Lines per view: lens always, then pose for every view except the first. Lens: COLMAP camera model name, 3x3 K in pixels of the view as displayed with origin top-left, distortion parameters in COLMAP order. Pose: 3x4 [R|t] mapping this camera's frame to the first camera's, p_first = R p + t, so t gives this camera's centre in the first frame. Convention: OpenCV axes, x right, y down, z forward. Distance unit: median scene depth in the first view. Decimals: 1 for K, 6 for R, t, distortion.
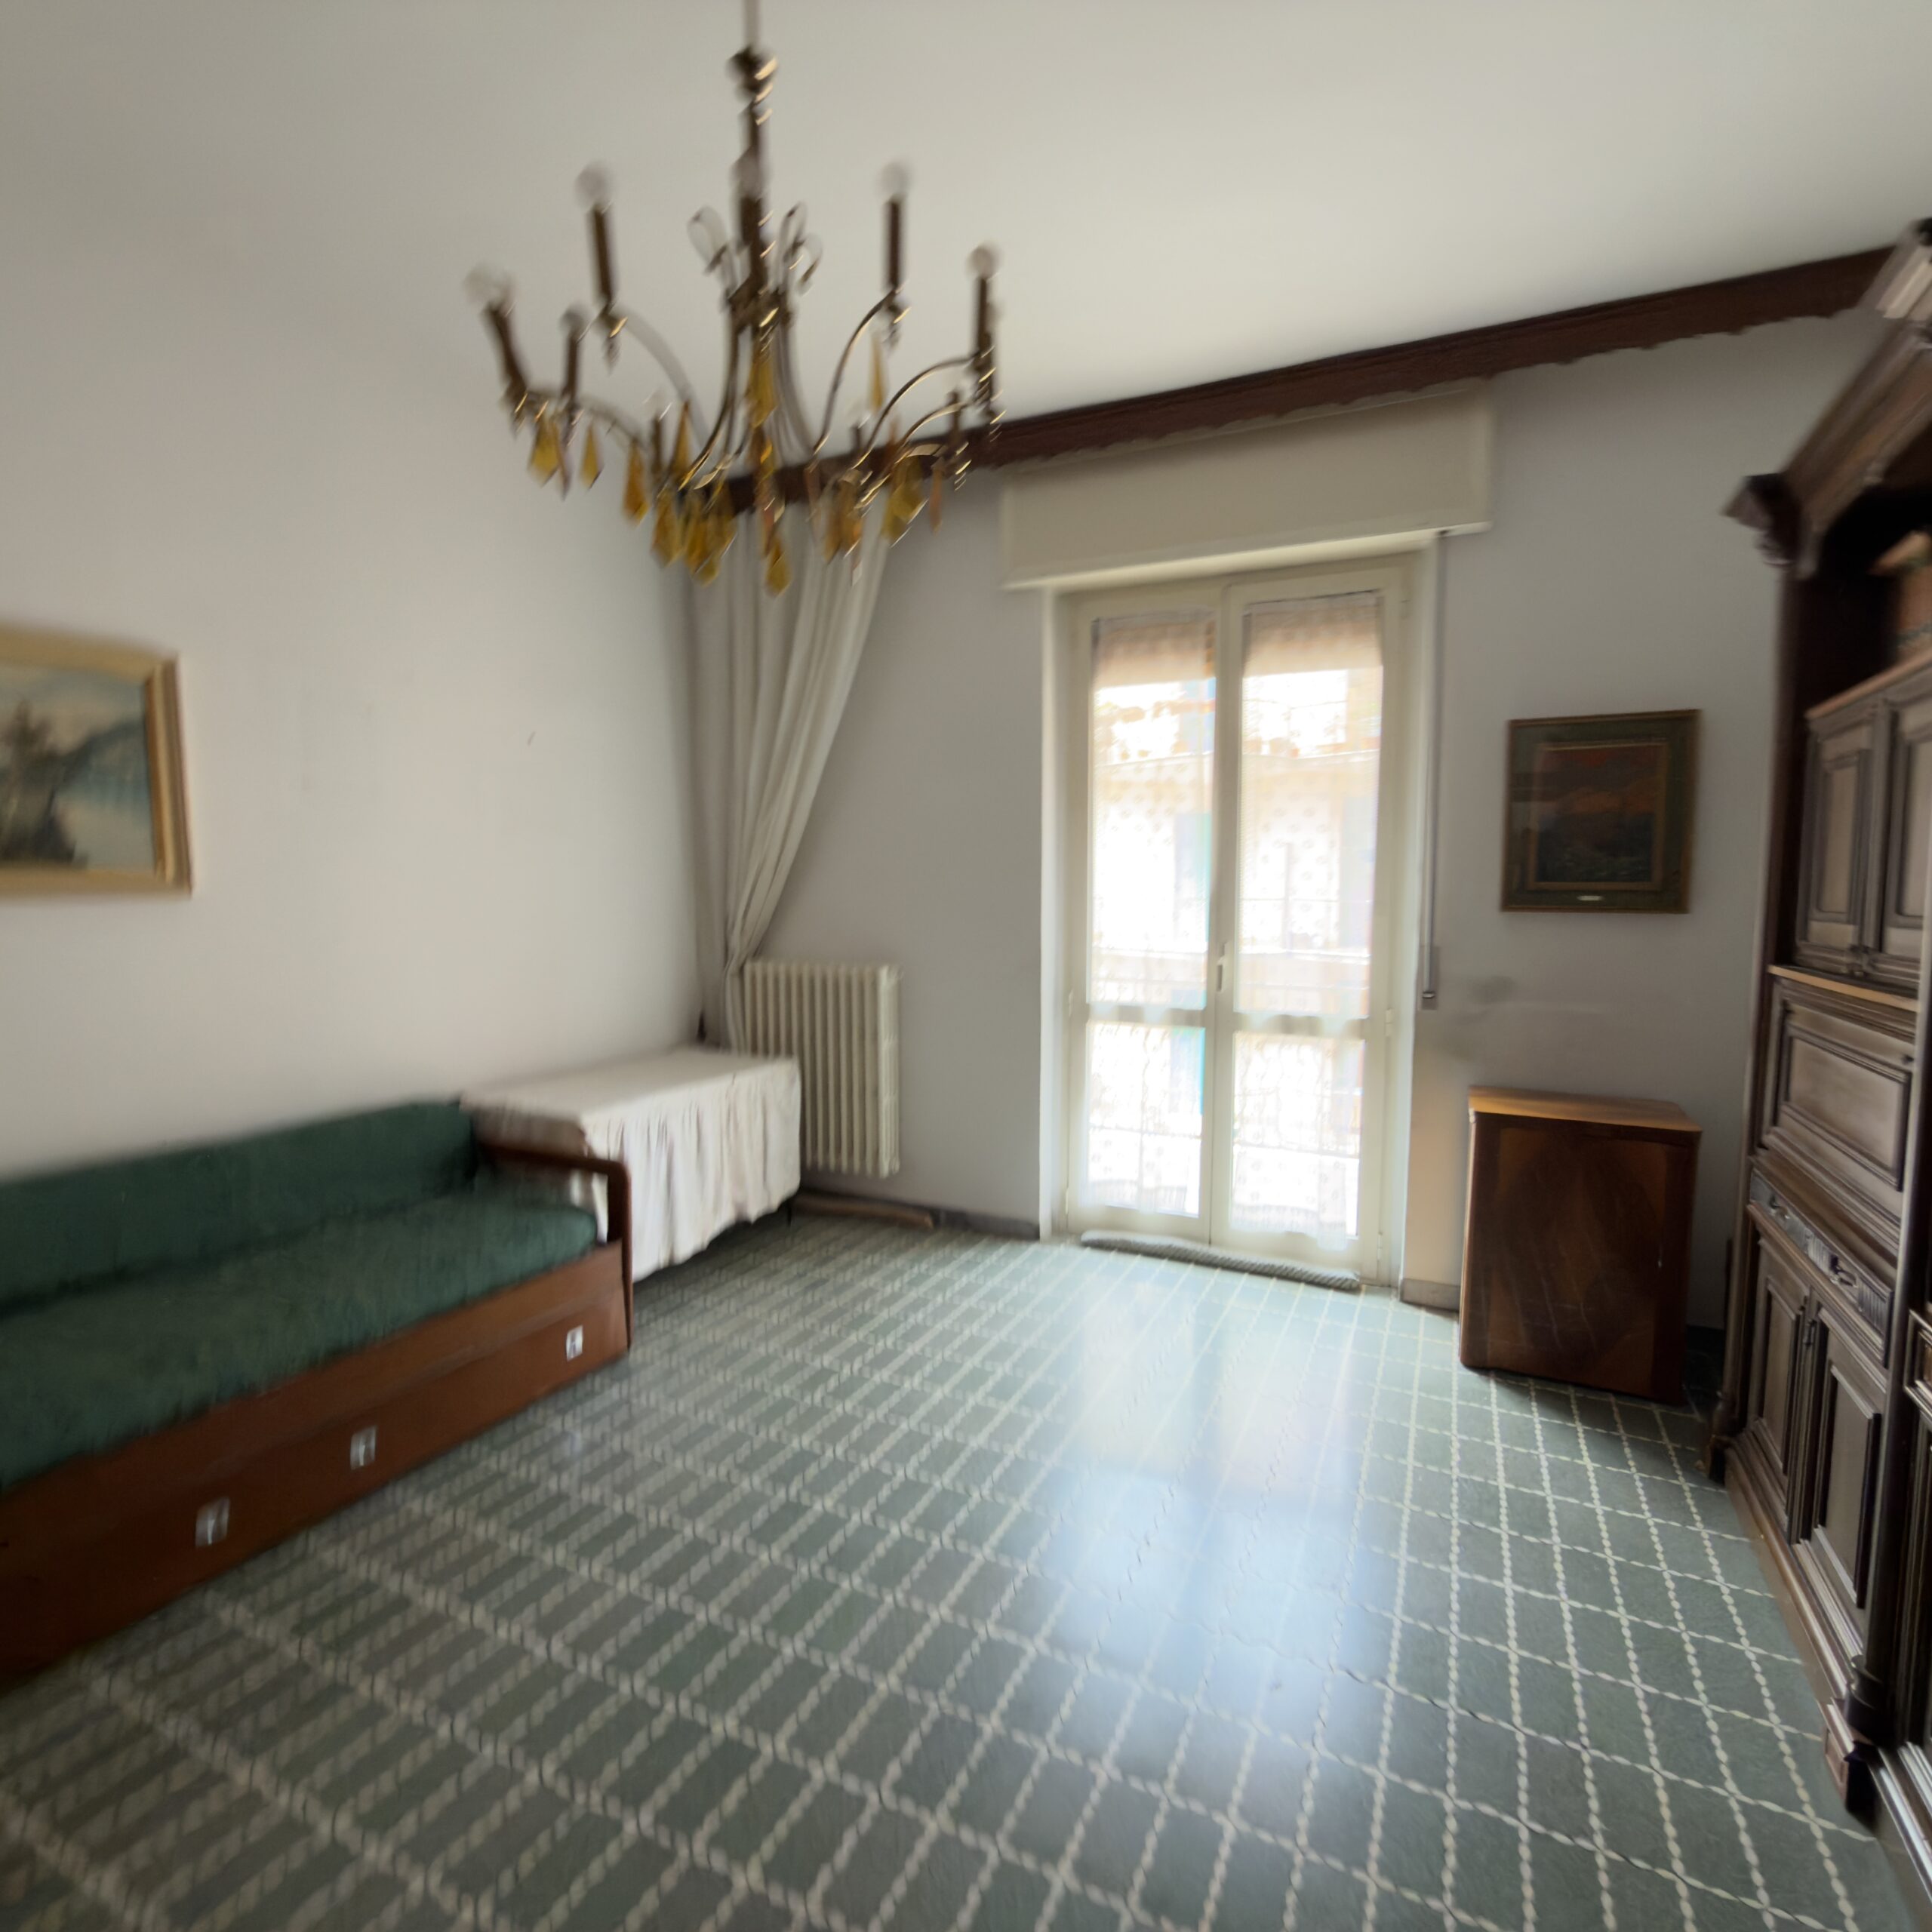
lens RADIAL K [[1026.3, 0, 967.4], [0, 1026.3, 970.6], [0, 0, 1]] dist [0.007356, -0.001590]
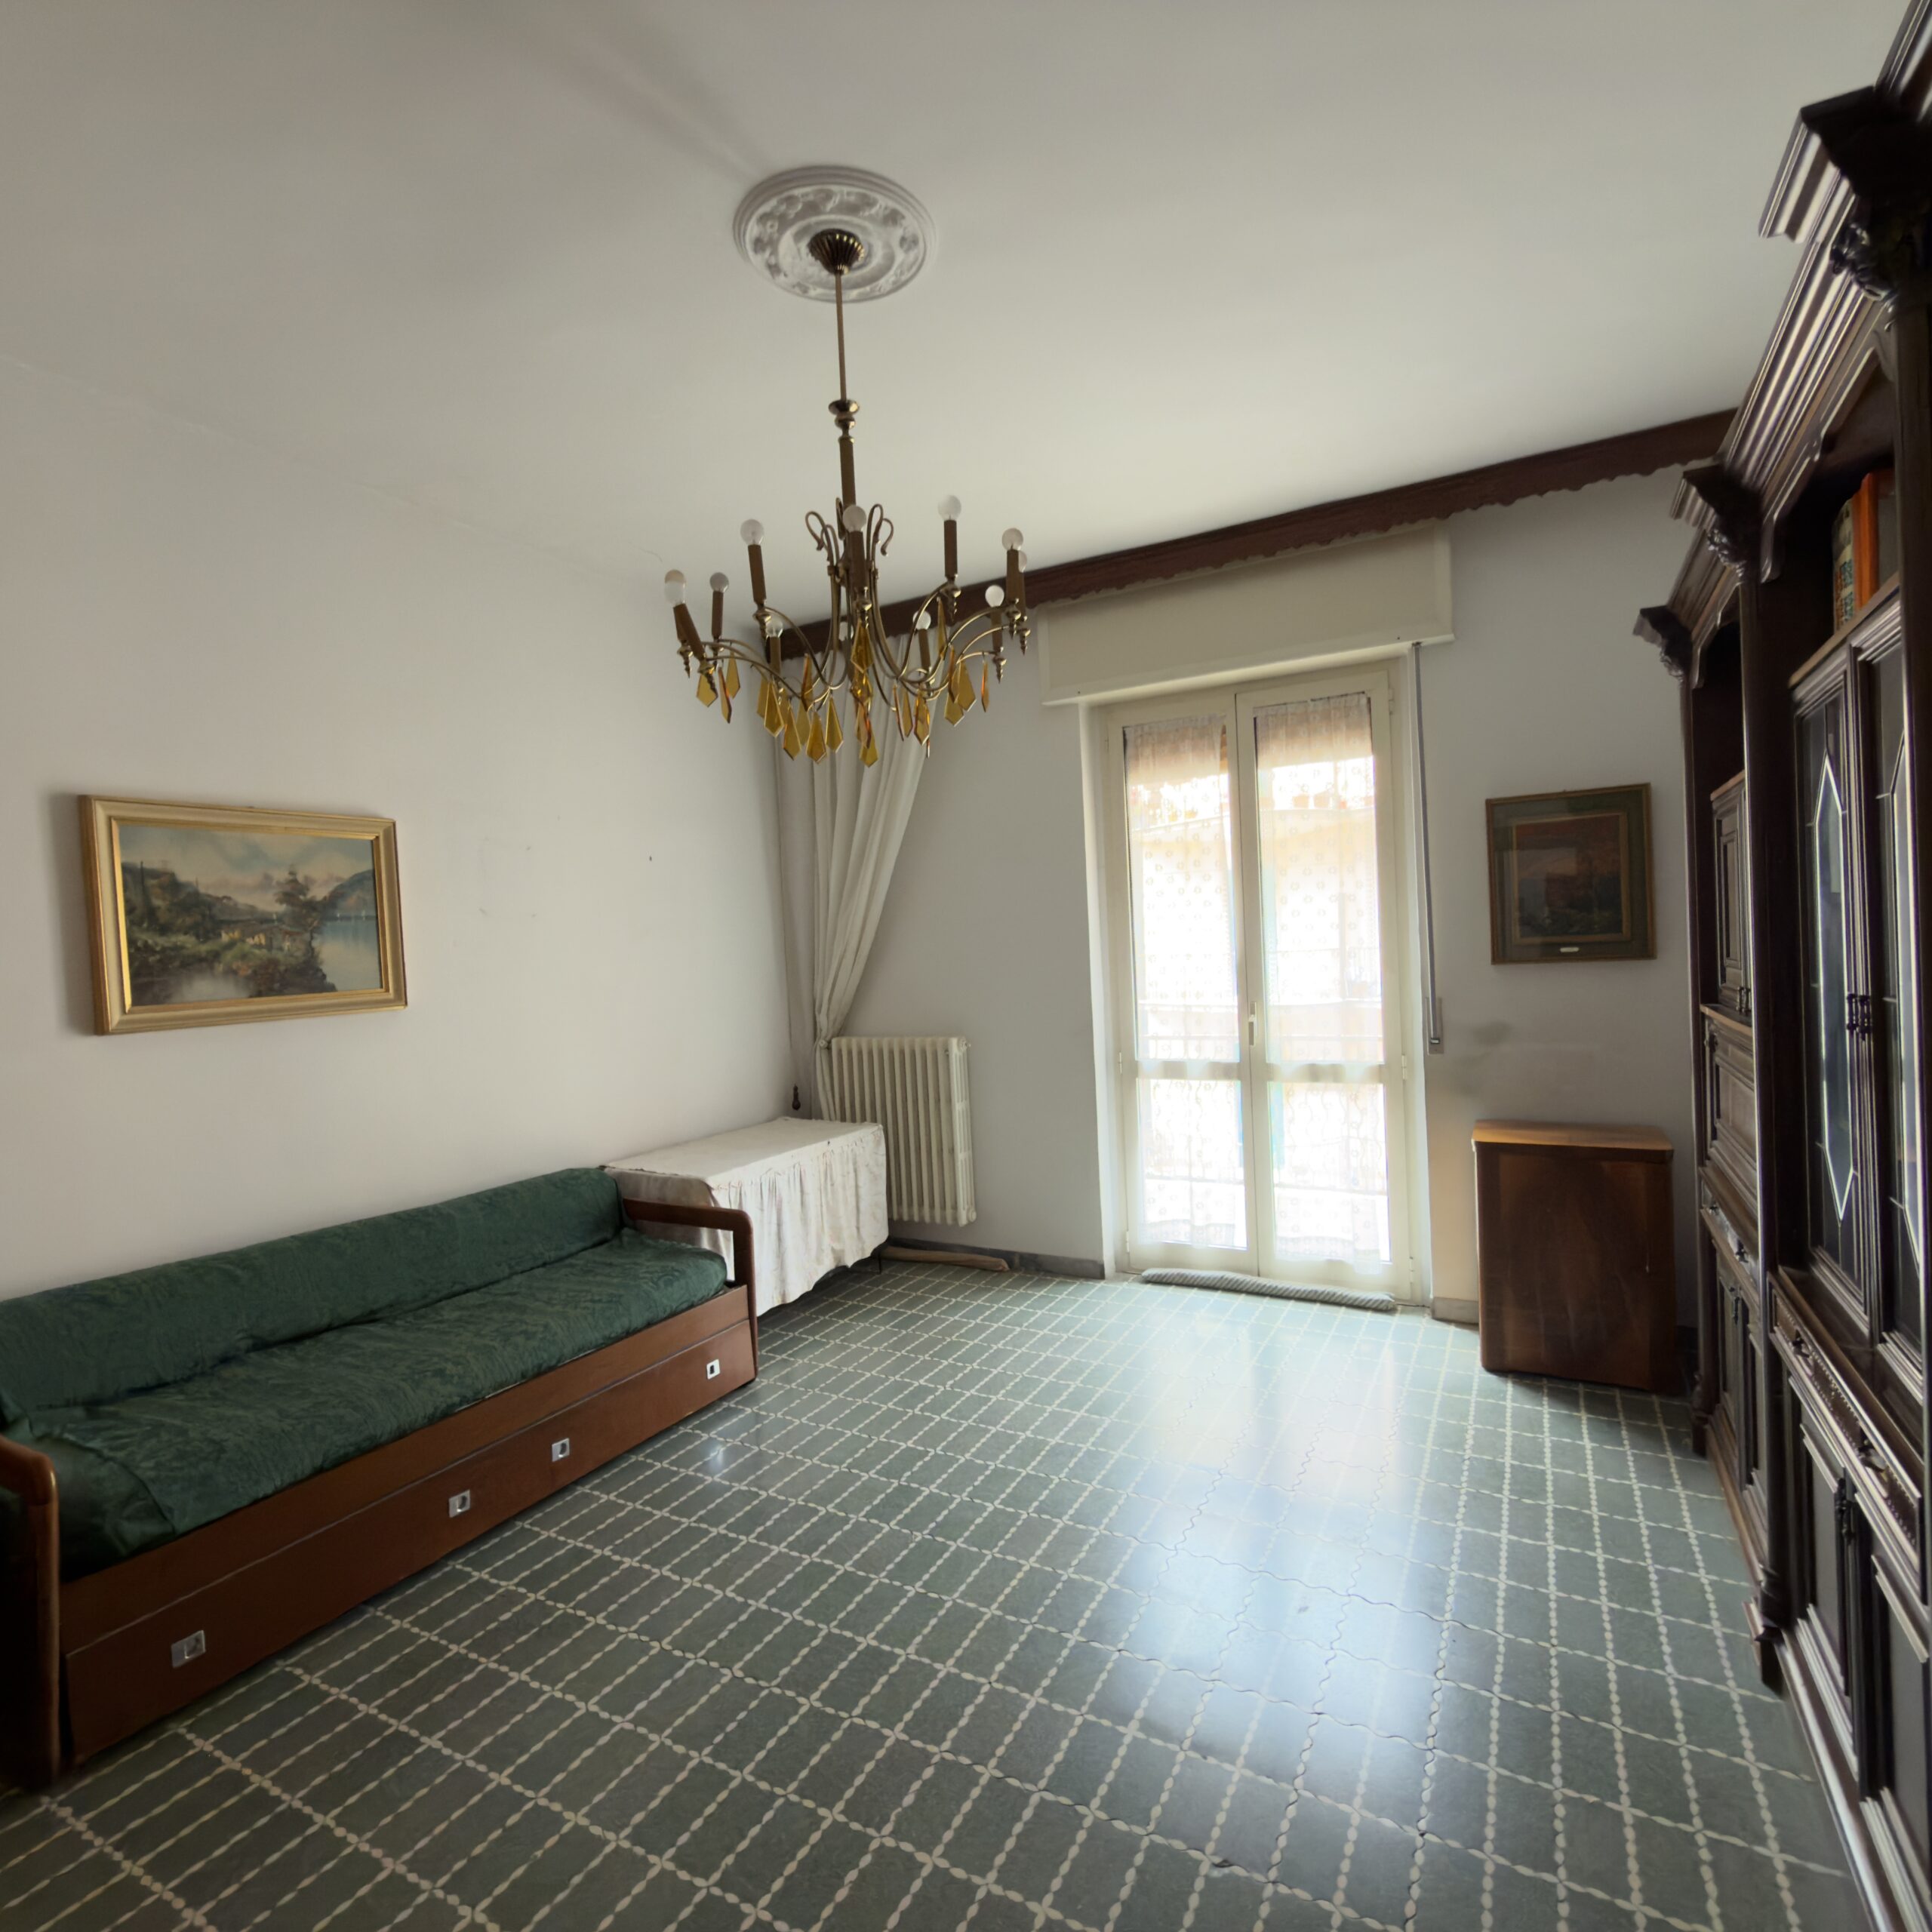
lens RADIAL K [[1033.3, 0, 1007.3], [0, 1033.3, 949.6], [0, 0, 1]] dist [0.002205, -0.016697]
pose [[0.998684, -0.048115, -0.017767, 0.002604], [0.046516, 0.995588, -0.081495, -0.007470], [0.021609, 0.080561, 0.996515, -0.204803]]
